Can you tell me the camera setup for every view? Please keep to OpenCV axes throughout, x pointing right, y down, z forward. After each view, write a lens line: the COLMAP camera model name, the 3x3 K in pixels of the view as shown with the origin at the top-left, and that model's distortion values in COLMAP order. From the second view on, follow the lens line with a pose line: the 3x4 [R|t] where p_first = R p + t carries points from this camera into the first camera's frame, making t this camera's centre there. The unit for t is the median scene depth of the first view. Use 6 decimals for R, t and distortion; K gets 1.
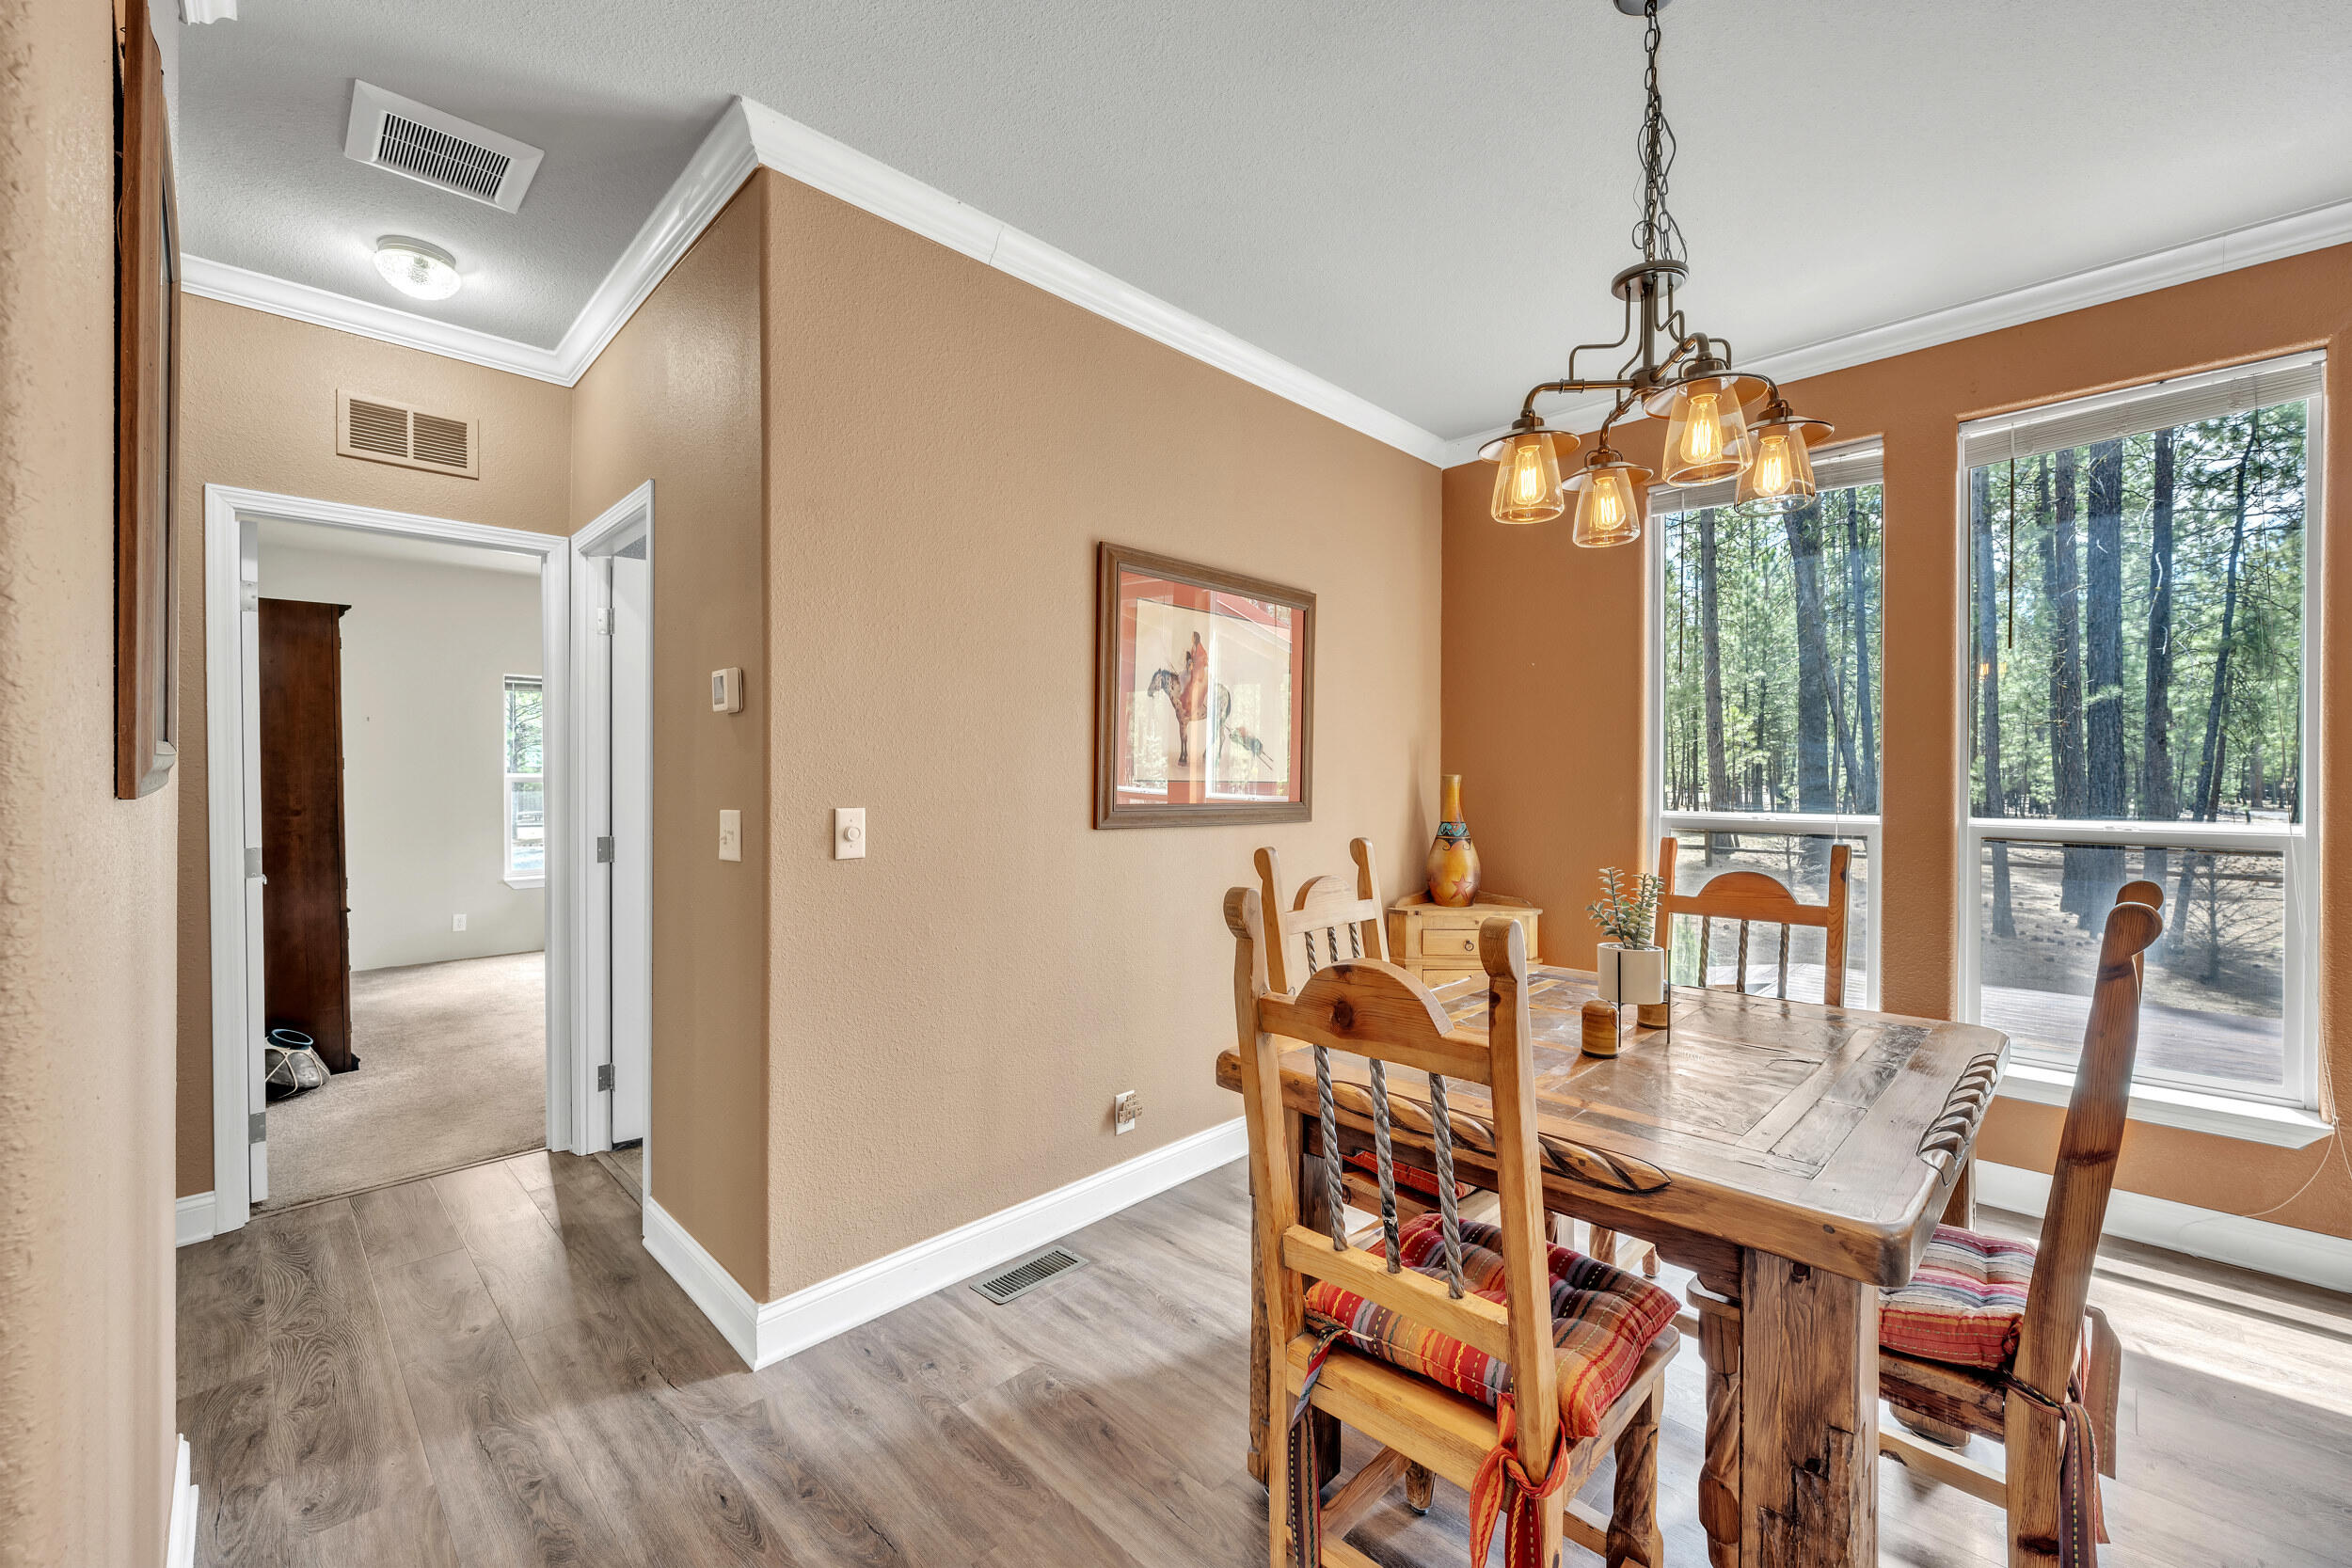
lens RADIAL K [[950.5, 0, 1179.3], [0, 950.5, 786.5], [0, 0, 1]] dist [-0.008179, 0.000056]
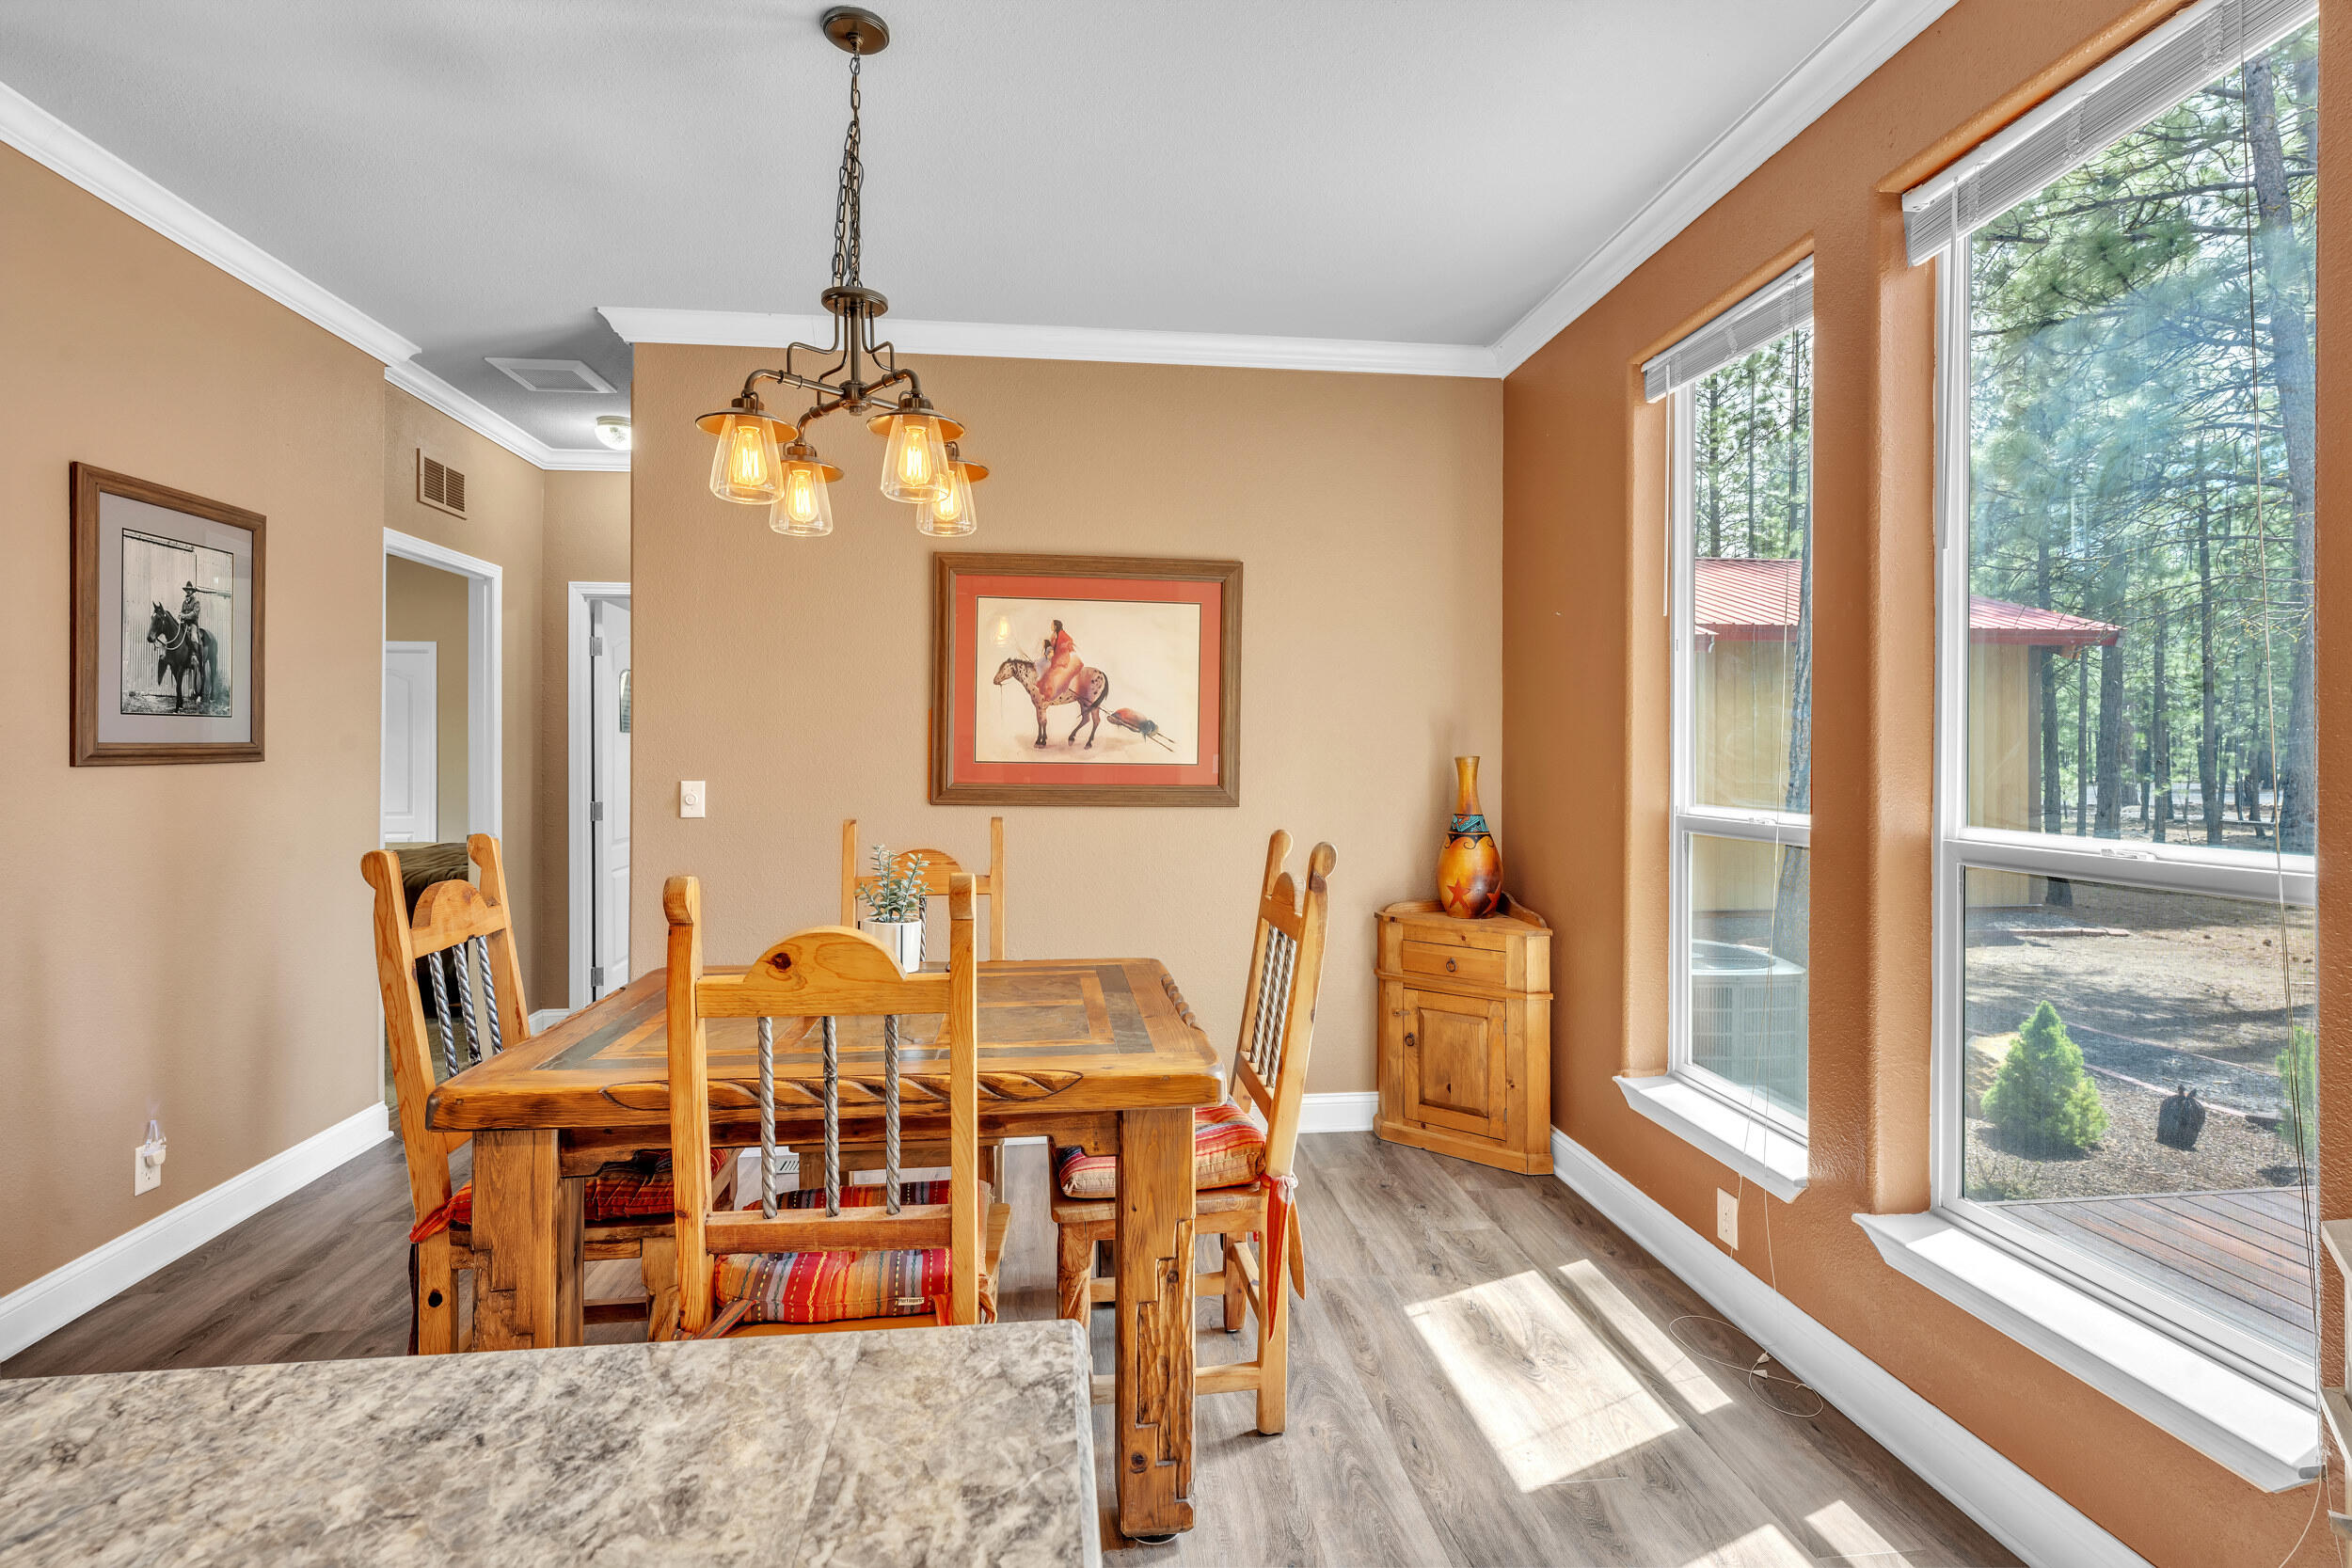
lens RADIAL K [[1056.9, 0, 1176.0], [0, 1056.9, 784.0], [0, 0, 1]] dist [-0.000803, 0.000040]
pose [[0.786415, 0.014233, -0.617535, 1.173056], [-0.007101, 0.999877, 0.014002, 0.000756], [0.617658, -0.006626, 0.786419, 0.227101]]
